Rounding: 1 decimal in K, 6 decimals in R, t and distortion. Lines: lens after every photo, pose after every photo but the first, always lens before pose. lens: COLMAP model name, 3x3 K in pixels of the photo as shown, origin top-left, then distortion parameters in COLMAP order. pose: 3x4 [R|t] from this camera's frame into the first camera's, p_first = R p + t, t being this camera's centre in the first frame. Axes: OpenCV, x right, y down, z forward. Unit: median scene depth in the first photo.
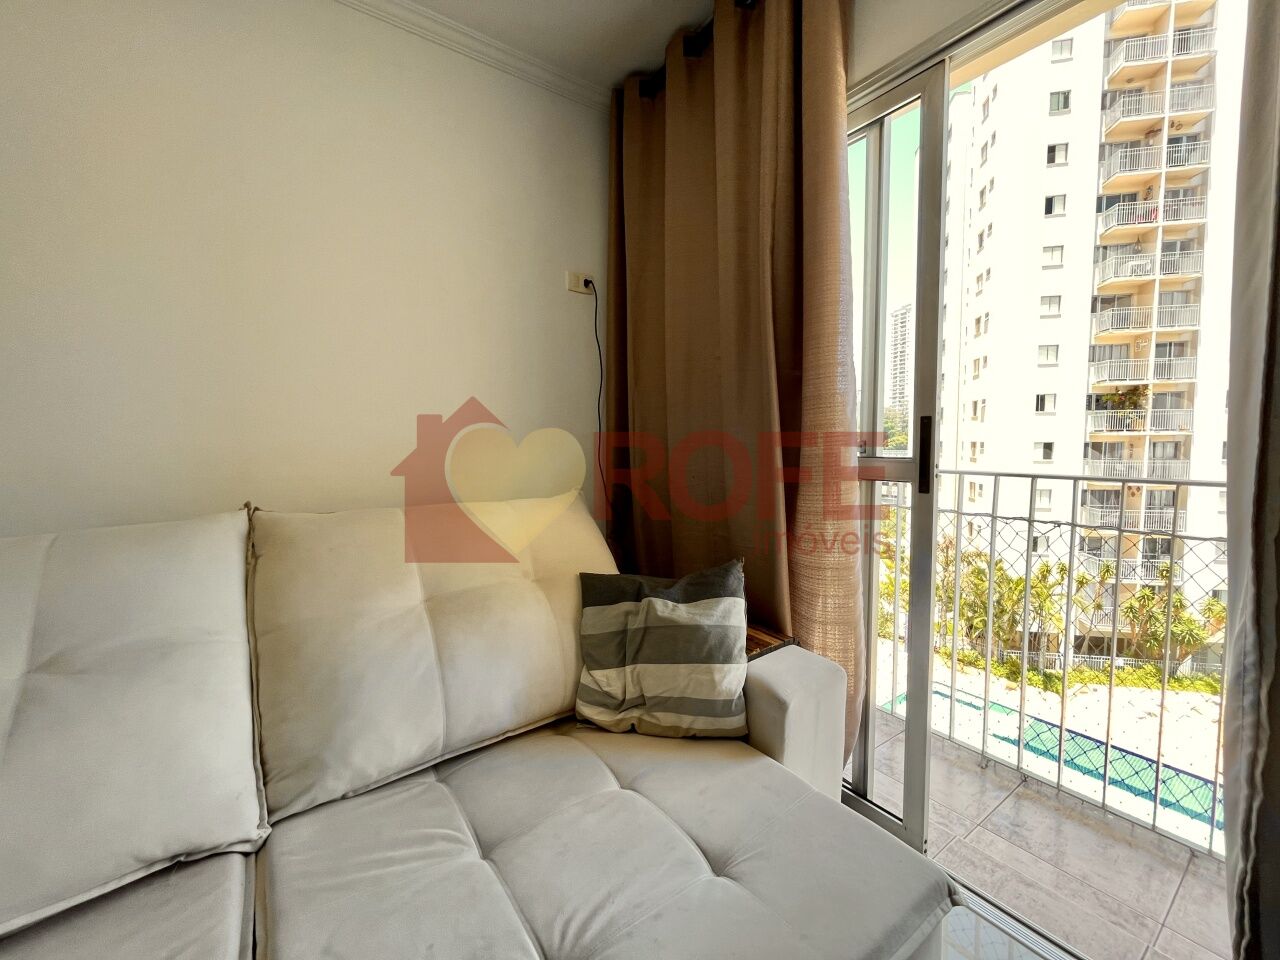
lens RADIAL K [[516.0, 0, 640.4], [0, 516.0, 475.5], [0, 0, 1]] dist [-0.002329, 0.000068]
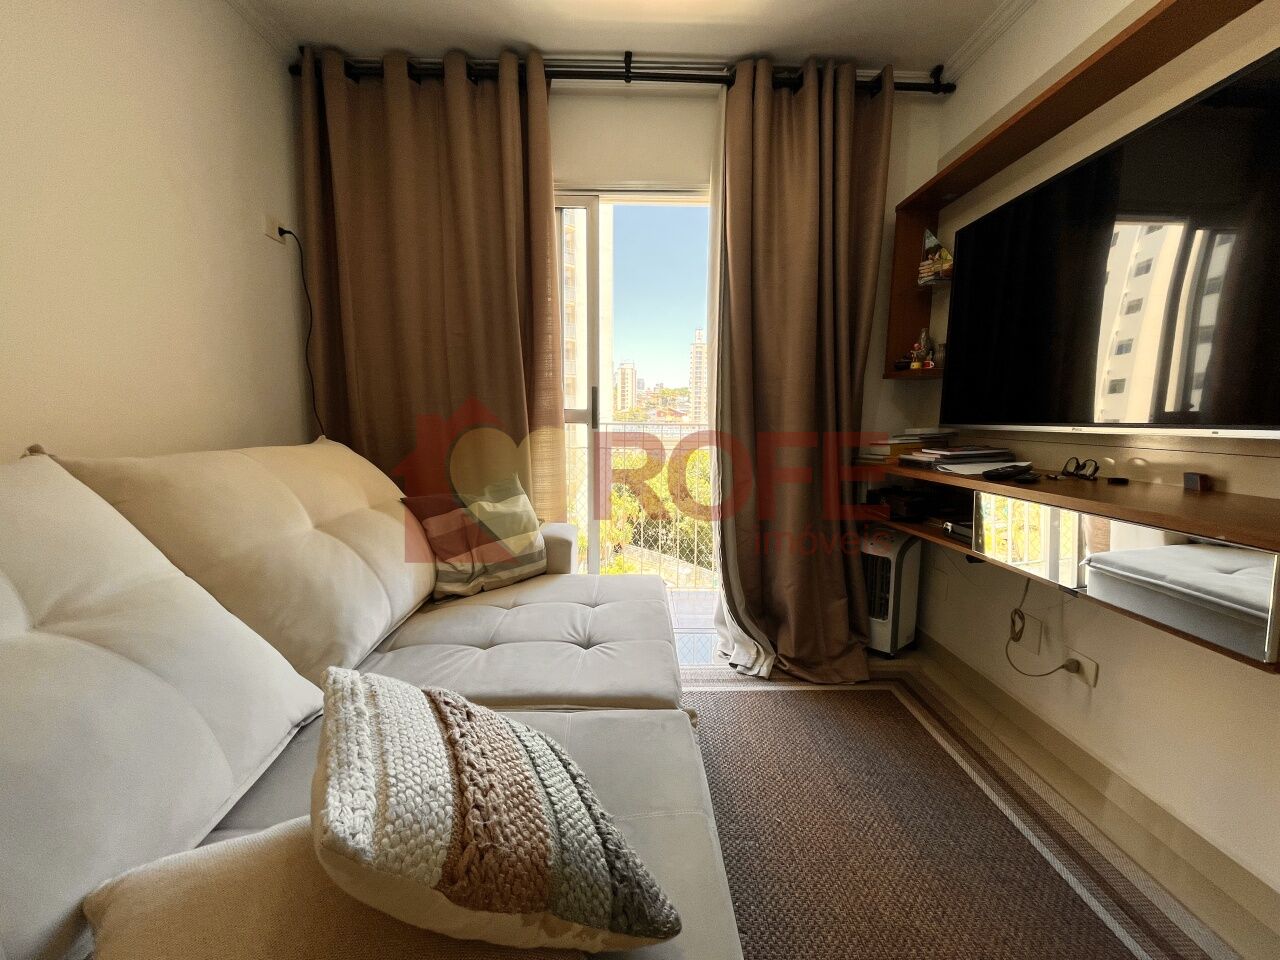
lens RADIAL K [[516.0, 0, 644.3], [0, 516.0, 482.3], [0, 0, 1]] dist [-0.002329, 0.000068]
pose [[0.568364, -0.091678, 0.817653, -0.919595], [0.043544, 0.995732, 0.081377, 0.085596], [-0.821624, -0.010647, 0.569930, -0.215681]]
